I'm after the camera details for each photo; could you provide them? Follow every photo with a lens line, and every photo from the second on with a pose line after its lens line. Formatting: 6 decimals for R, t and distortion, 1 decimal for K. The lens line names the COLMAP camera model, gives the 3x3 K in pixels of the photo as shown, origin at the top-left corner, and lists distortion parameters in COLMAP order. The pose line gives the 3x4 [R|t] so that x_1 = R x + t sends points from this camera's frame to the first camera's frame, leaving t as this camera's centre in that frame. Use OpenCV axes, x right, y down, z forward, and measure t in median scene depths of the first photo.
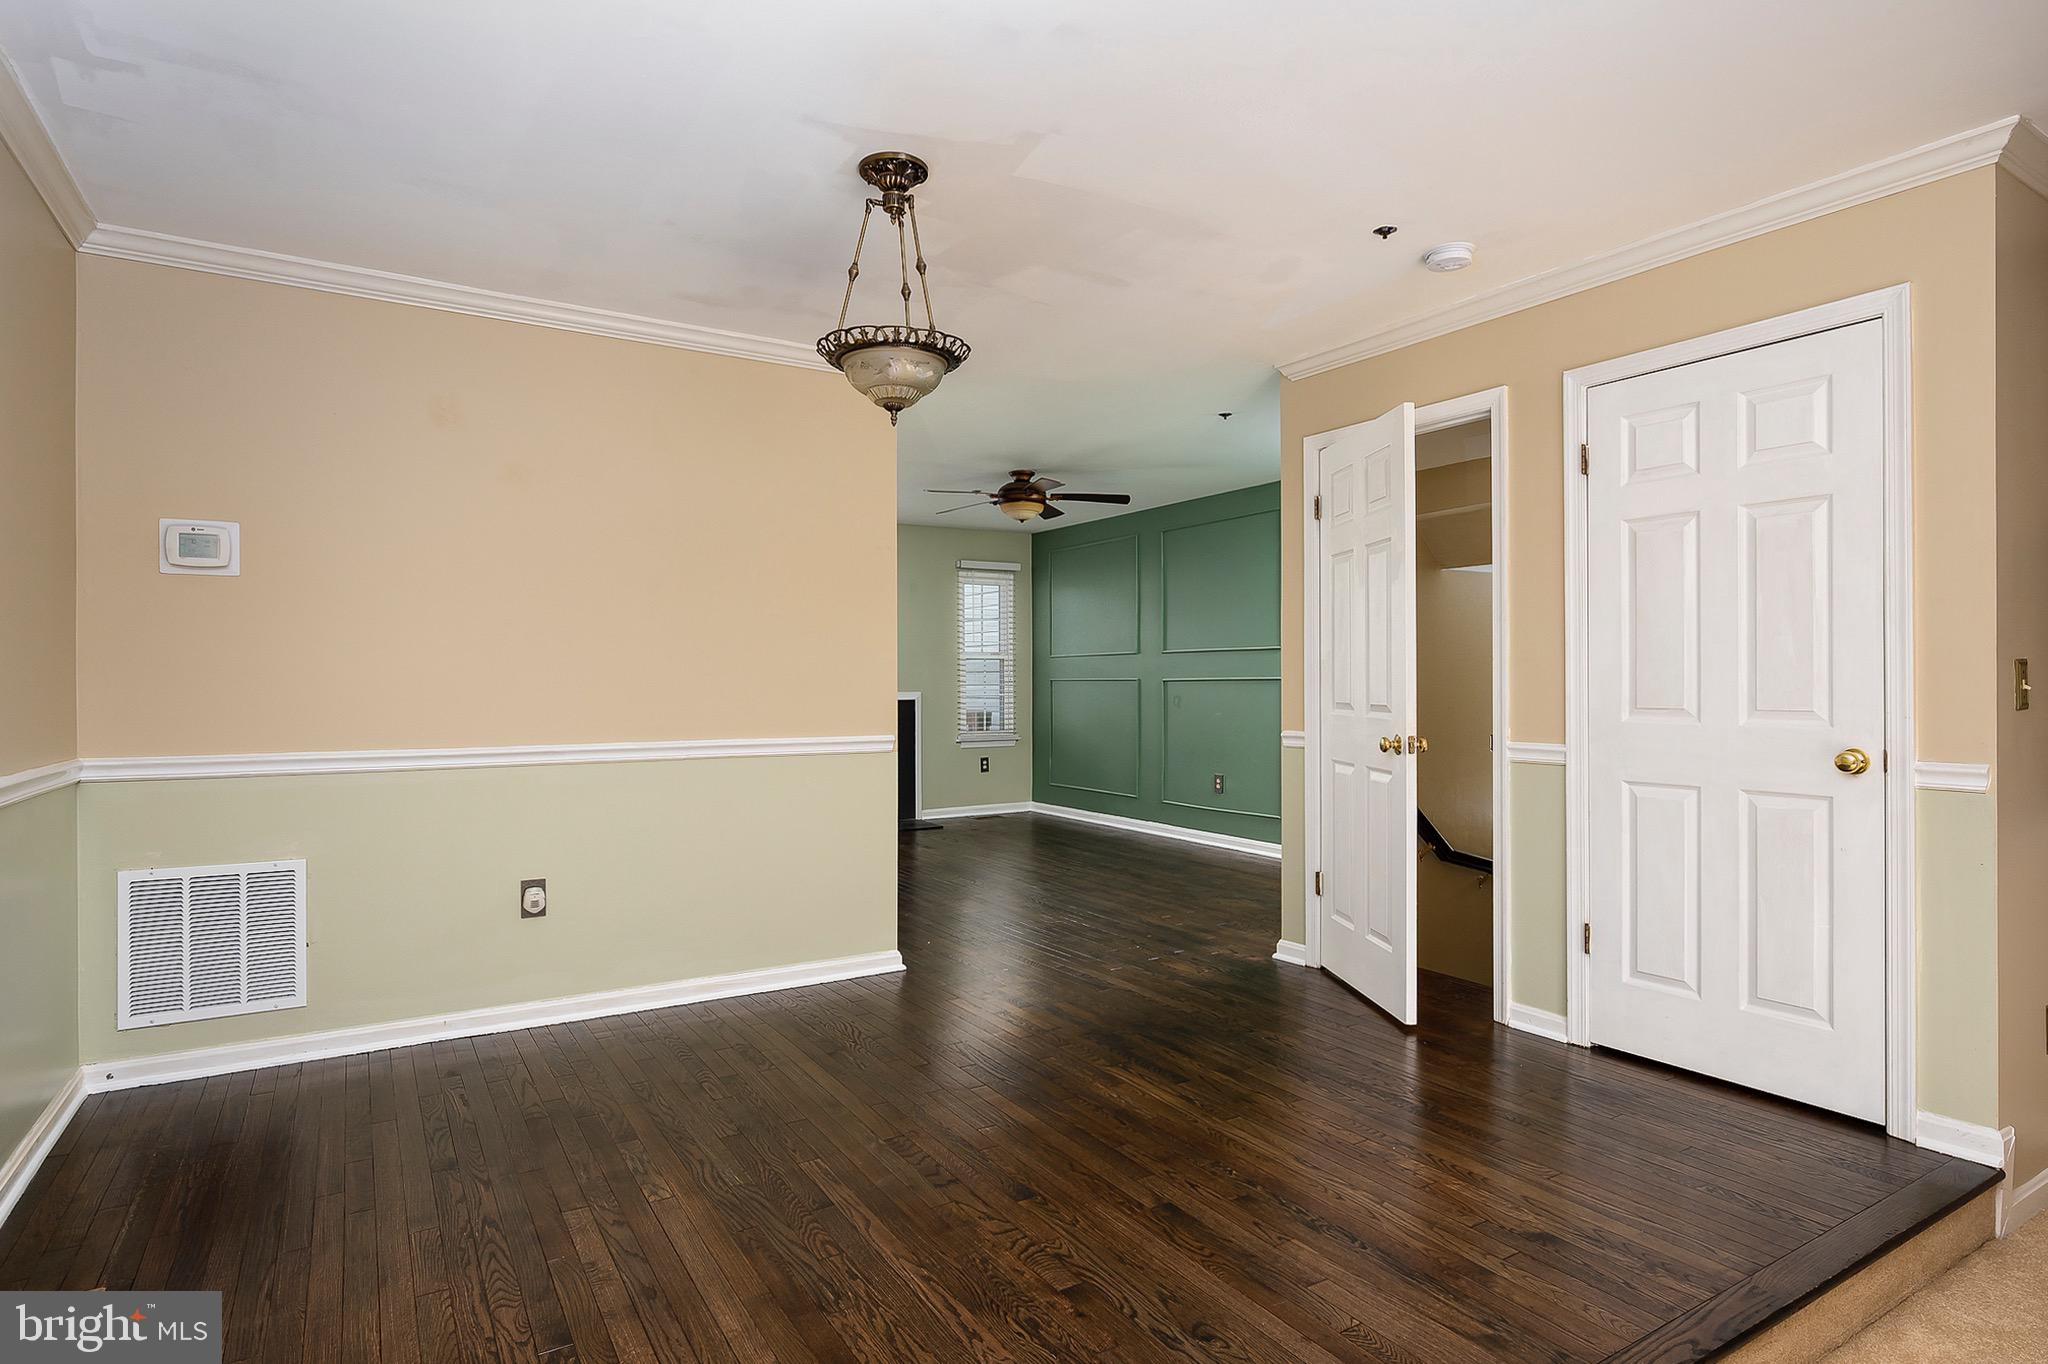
lens RADIAL K [[1081.6, 0, 1024.0], [0, 1081.6, 682.0], [0, 0, 1]] dist [-0.001396, -0.000947]
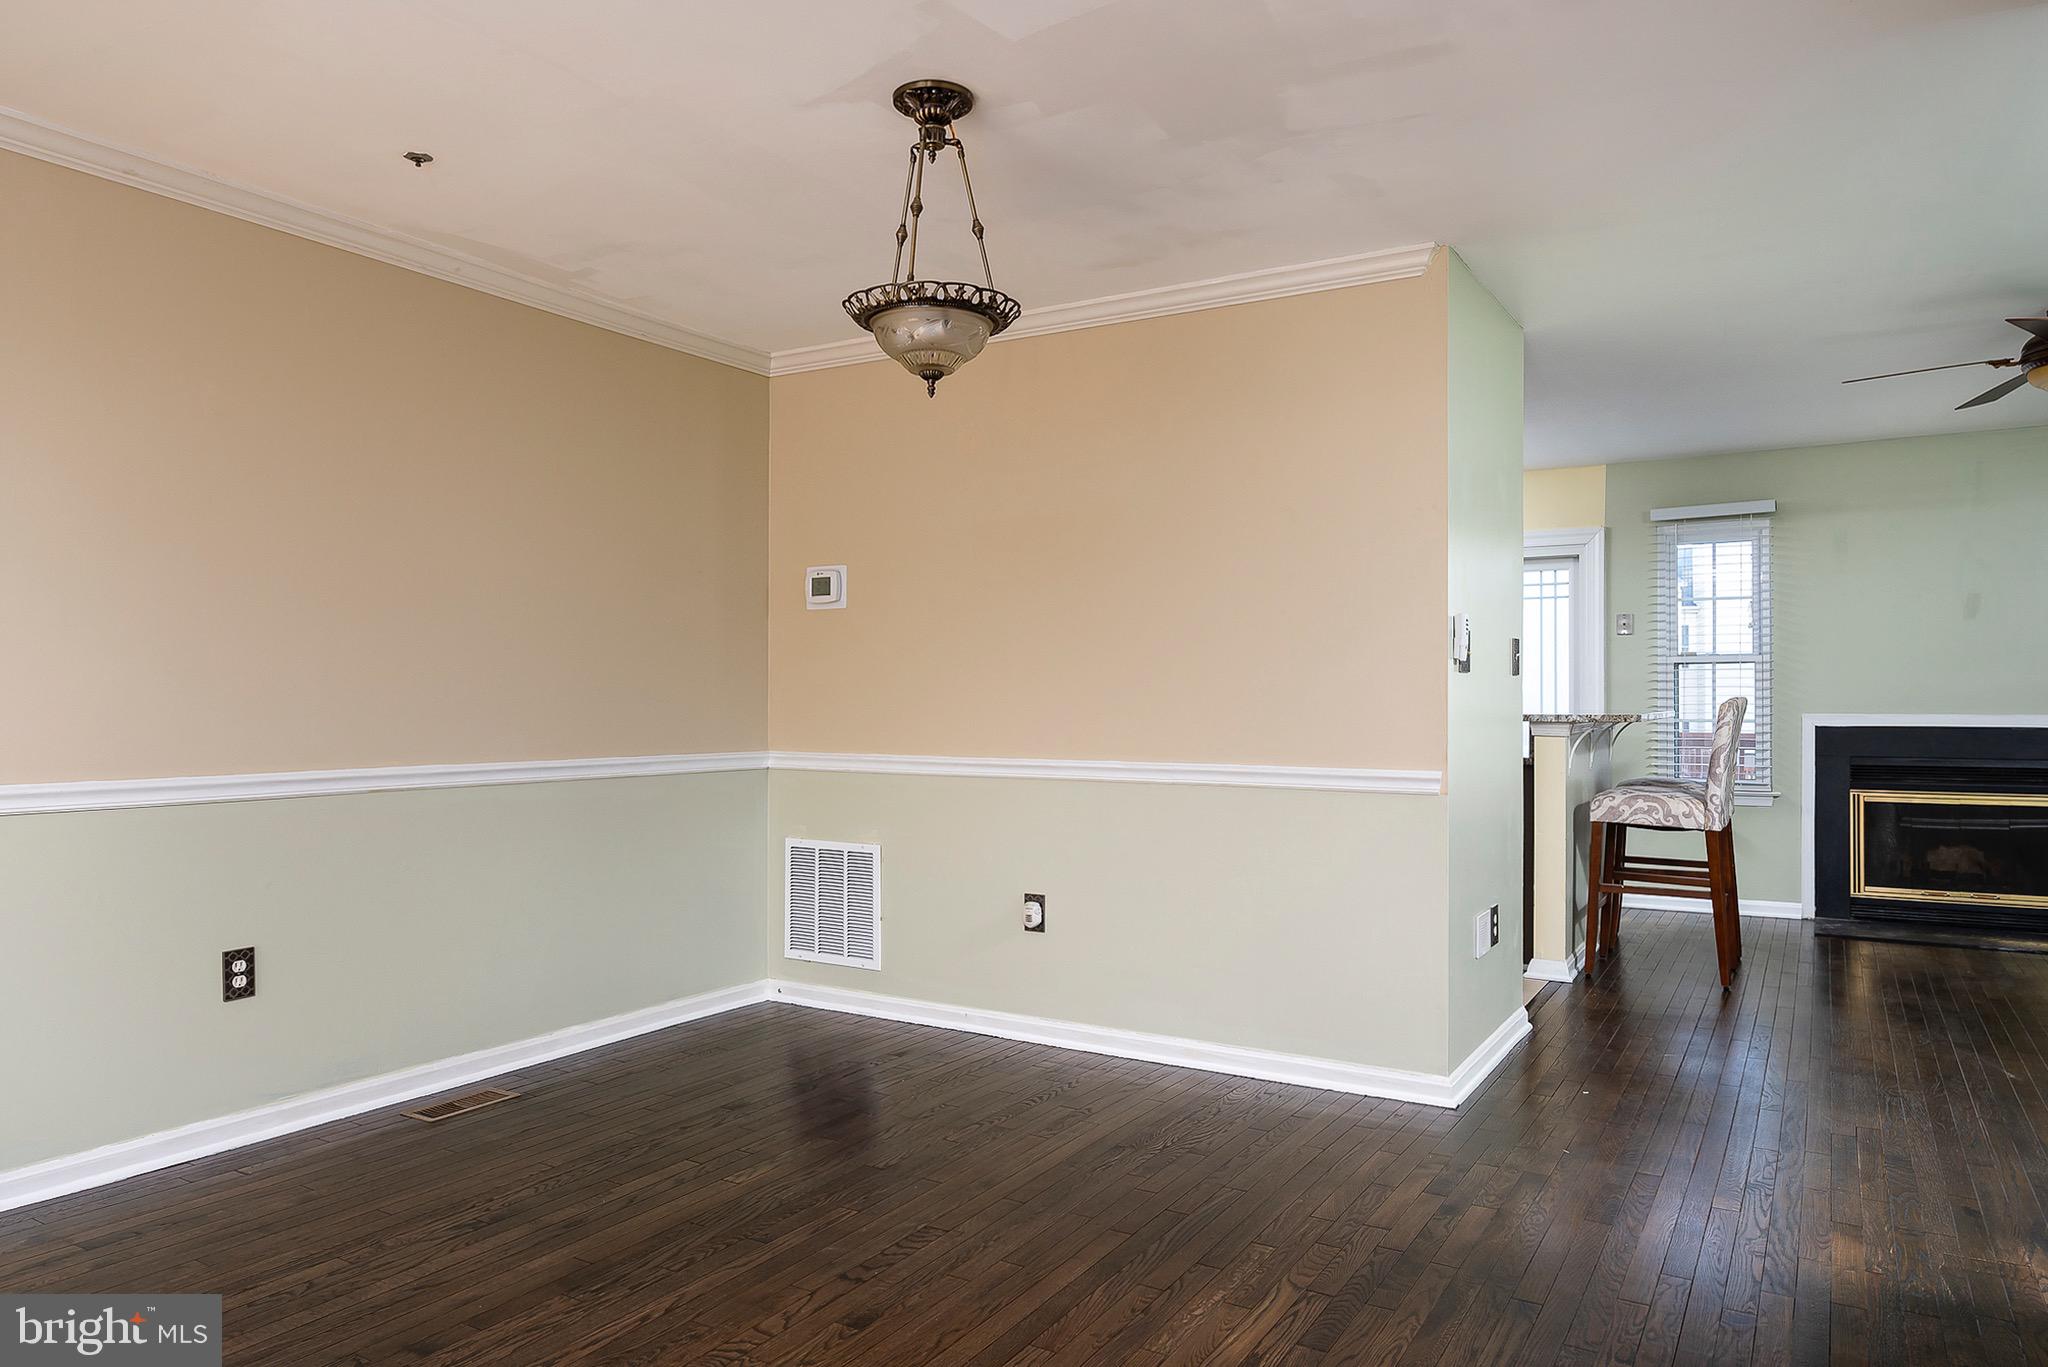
lens RADIAL K [[1328.1, 0, 1011.1], [0, 1328.1, 693.4], [0, 0, 1]] dist [-0.003987, 0.001078]
pose [[0.459127, 0.000461, -0.888370, 0.688538], [-0.002019, 0.999998, -0.000524, -0.000997], [0.888368, 0.002034, 0.459127, 0.466930]]
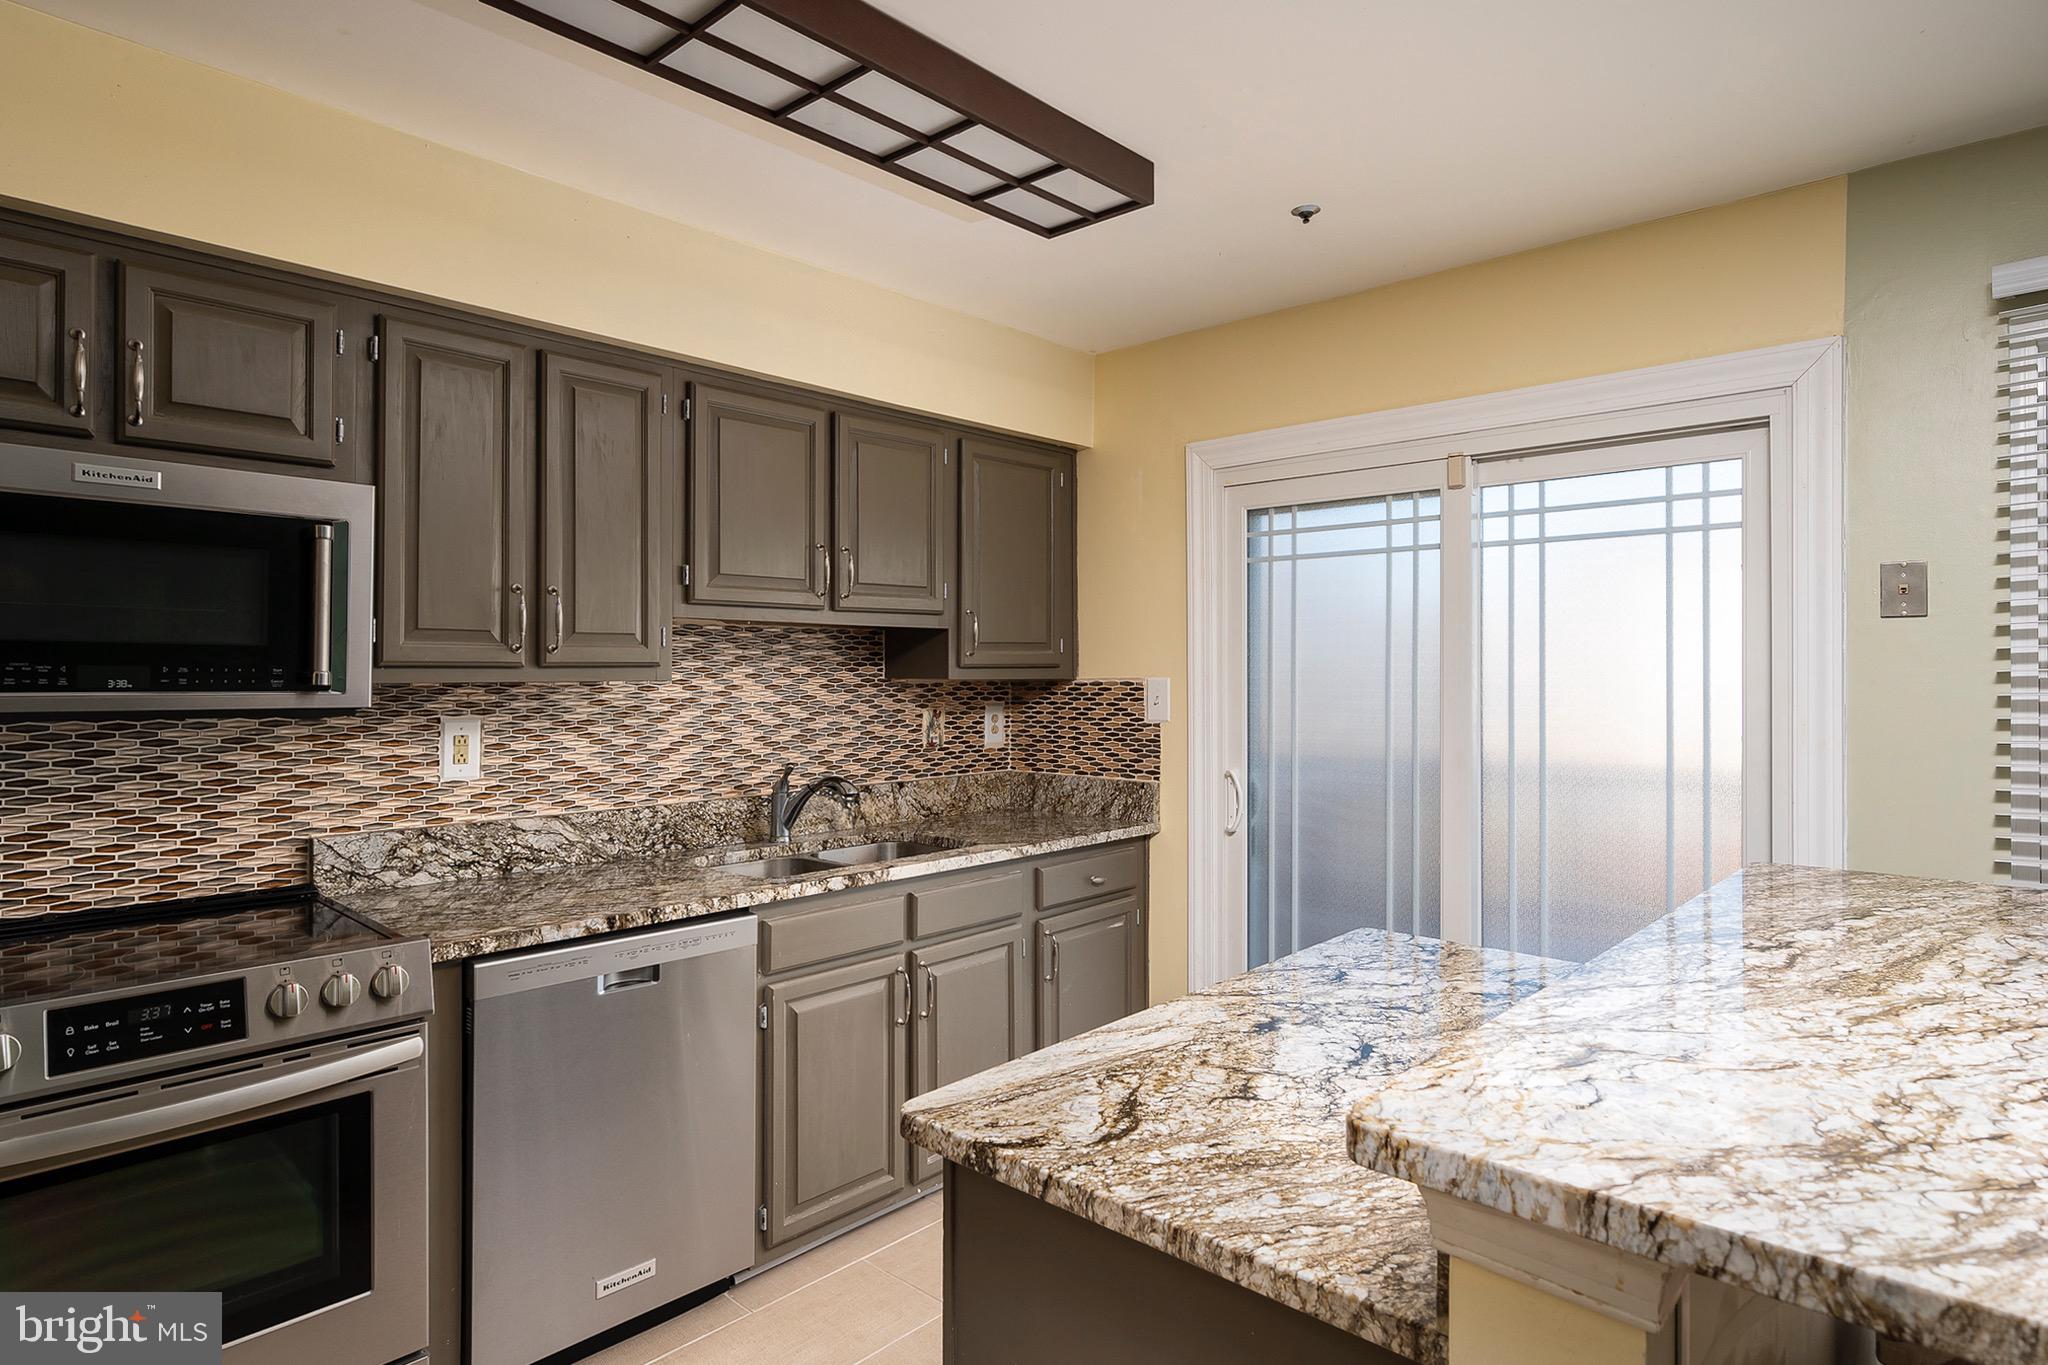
lens RADIAL K [[1120.9, 0, 1025.8], [0, 1120.9, 670.5], [0, 0, 1]] dist [-0.004718, -0.000708]
pose [[0.269409, 0.001154, -0.963025, -0.300534], [-0.000262, 0.999999, 0.001125, -0.070863], [0.963026, -0.000051, 0.269409, 1.698678]]
